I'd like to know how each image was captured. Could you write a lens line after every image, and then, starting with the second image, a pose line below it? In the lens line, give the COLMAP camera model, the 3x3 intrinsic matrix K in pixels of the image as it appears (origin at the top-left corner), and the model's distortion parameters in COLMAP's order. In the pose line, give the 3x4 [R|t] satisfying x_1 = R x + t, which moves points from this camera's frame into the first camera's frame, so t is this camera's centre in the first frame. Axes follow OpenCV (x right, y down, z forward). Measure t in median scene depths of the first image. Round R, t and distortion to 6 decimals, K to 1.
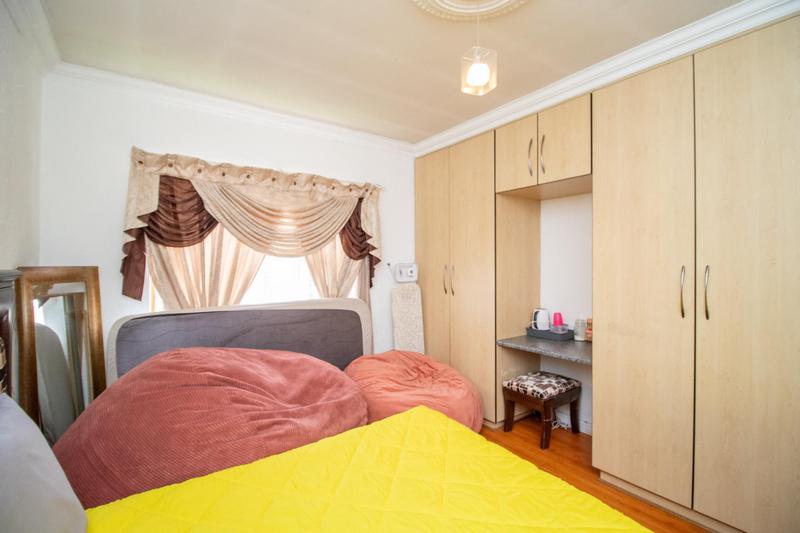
lens RADIAL K [[371.1, 0, 398.7], [0, 371.1, 265.8], [0, 0, 1]] dist [-0.009119, -0.001794]
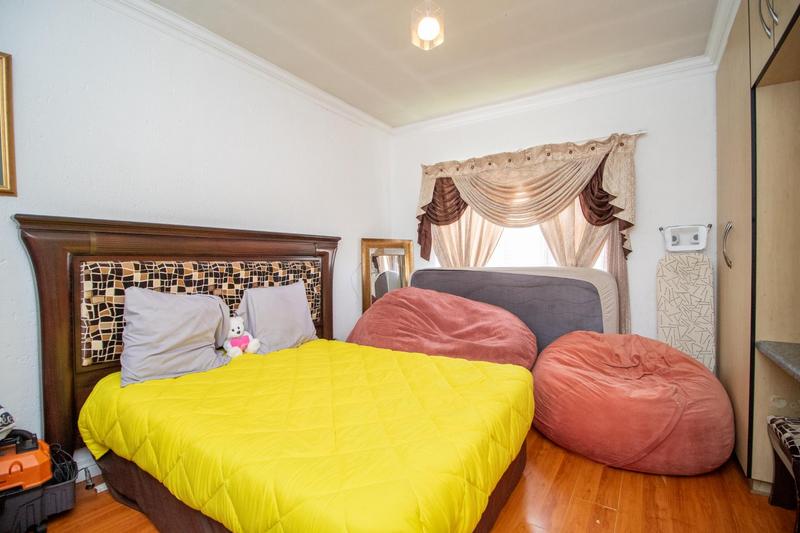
lens RADIAL K [[371.1, 0, 398.1], [0, 371.1, 266.2], [0, 0, 1]] dist [-0.009119, -0.001794]
pose [[0.337079, 0.019025, -0.941284, 0.643149], [-0.002541, 0.999811, 0.019298, 0.075110], [0.941473, -0.004113, 0.337064, 0.286909]]
